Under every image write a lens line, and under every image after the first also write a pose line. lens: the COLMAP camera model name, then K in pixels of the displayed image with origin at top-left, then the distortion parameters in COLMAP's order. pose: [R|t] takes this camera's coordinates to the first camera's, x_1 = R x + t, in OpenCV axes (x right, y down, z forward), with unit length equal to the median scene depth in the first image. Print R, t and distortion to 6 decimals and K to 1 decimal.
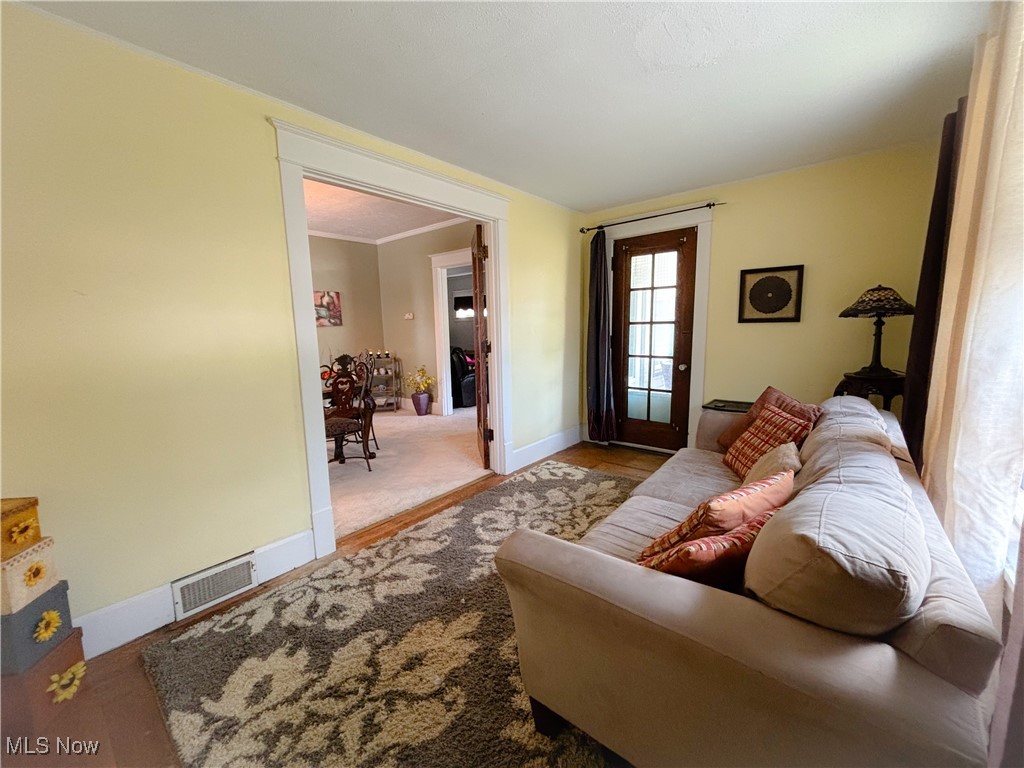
lens RADIAL K [[407.0, 0, 512.0], [0, 407.0, 384.0], [0, 0, 1]] dist [0.000883, 0.000159]
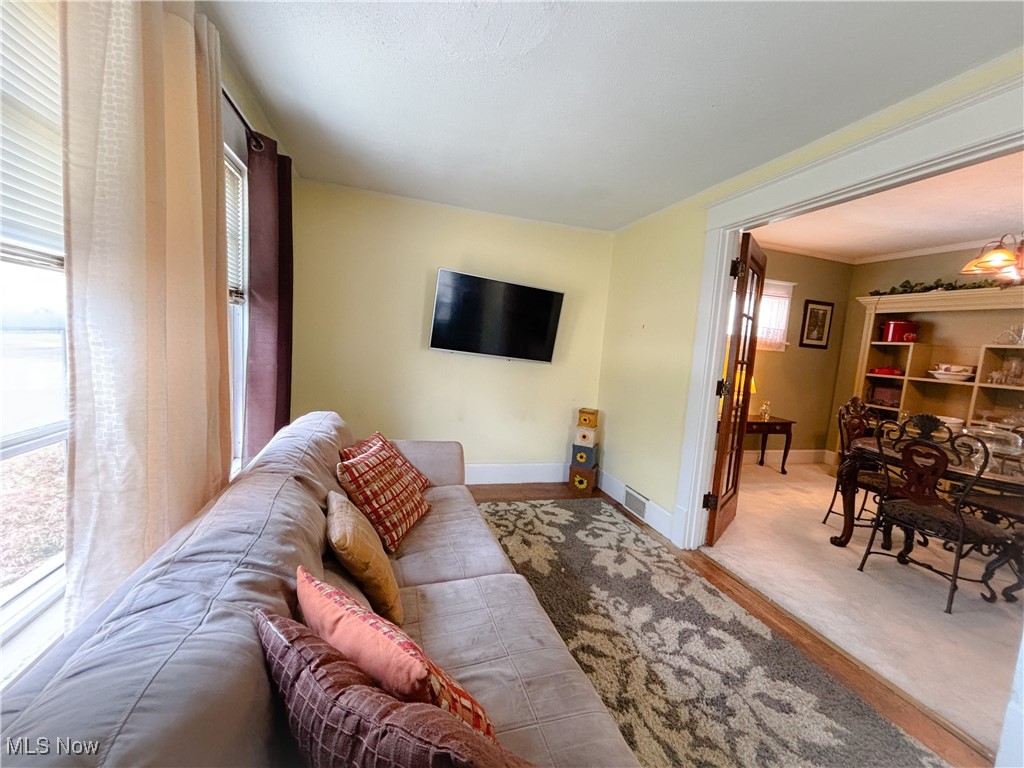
lens RADIAL K [[413.7, 0, 513.1], [0, 413.7, 383.1], [0, 0, 1]] dist [0.000670, 0.000025]
pose [[-0.552462, 0.060284, -0.831355, 0.558180], [-0.175803, 0.966518, 0.186912, -0.131141], [0.814788, 0.249416, -0.523367, 0.788421]]
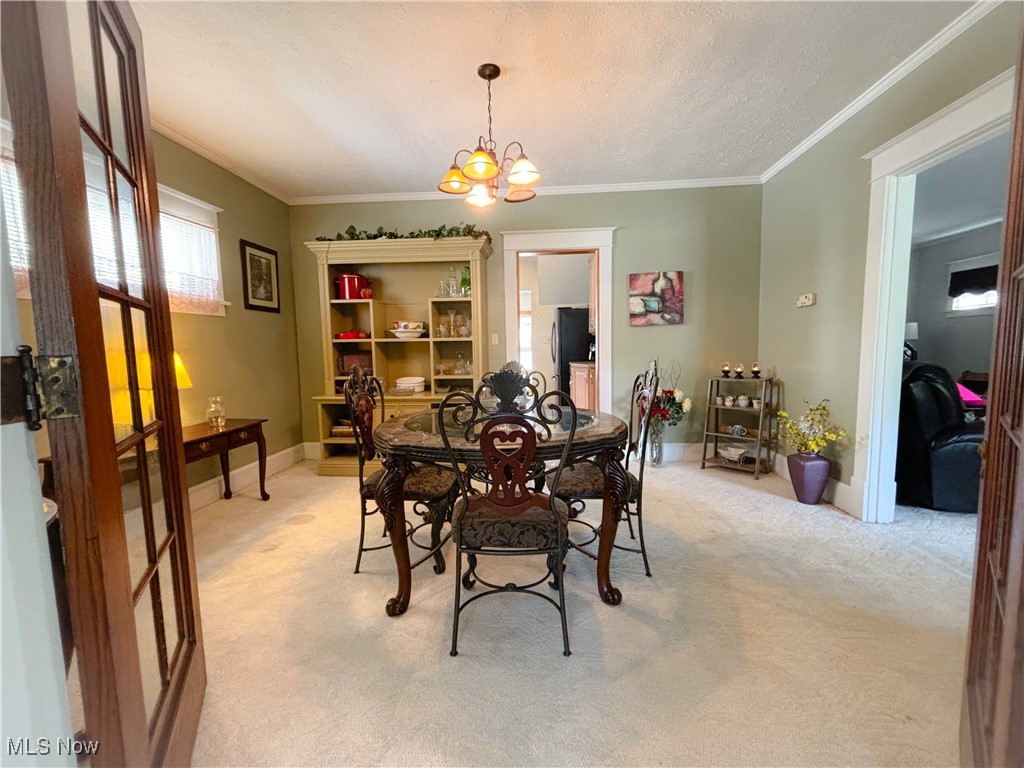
lens RADIAL K [[410.8, 0, 509.4], [0, 410.8, 386.7], [0, 0, 1]] dist [-0.008662, 0.000203]
pose [[0.574957, 0.085754, -0.813678, -0.076744], [-0.104839, 0.994016, 0.030679, -0.067662], [0.811439, 0.067666, 0.580506, 0.771216]]
